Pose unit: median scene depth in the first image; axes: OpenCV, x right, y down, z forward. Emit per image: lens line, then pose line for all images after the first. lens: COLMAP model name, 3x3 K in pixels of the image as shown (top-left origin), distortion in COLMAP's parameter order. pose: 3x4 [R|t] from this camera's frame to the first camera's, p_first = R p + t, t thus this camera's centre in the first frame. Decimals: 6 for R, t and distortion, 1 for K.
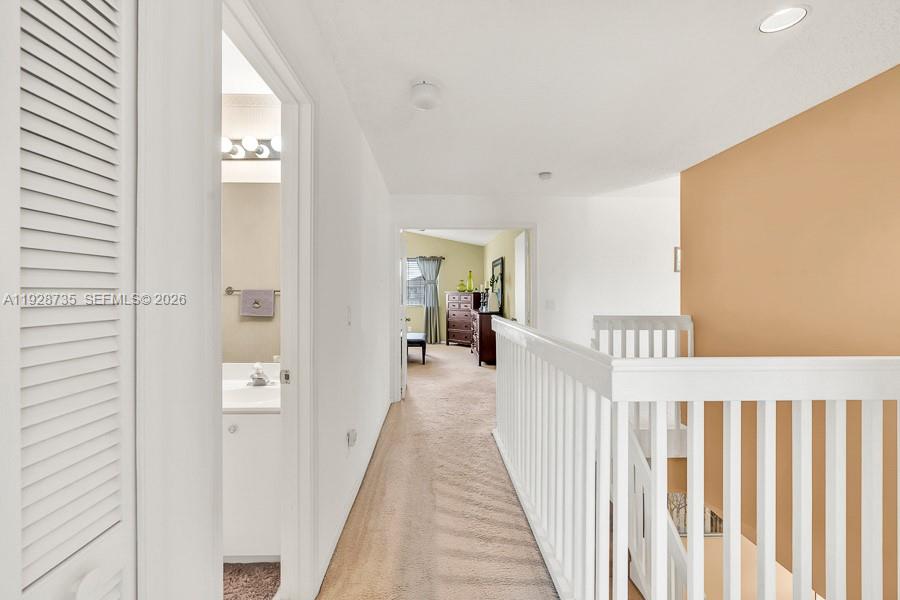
lens RADIAL K [[409.4, 0, 448.8], [0, 409.4, 294.5], [0, 0, 1]] dist [-0.001759, -0.000166]
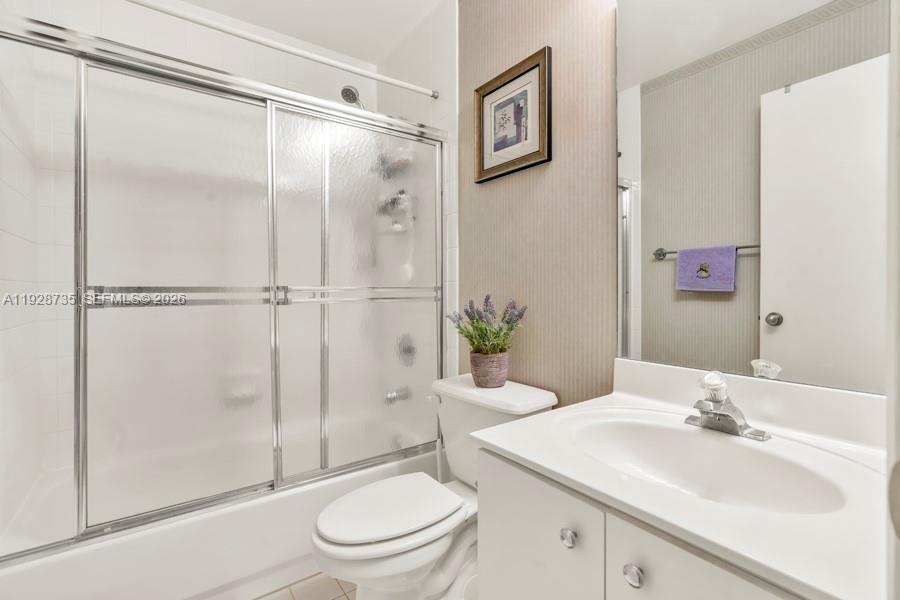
lens RADIAL K [[409.4, 0, 448.8], [0, 409.4, 294.5], [0, 0, 1]] dist [-0.001759, -0.000166]
pose [[0.550834, 0.000715, -0.834614, -0.207007], [0.002250, 0.999995, 0.002342, 0.067493], [0.834611, -0.003167, 0.550830, 0.423136]]
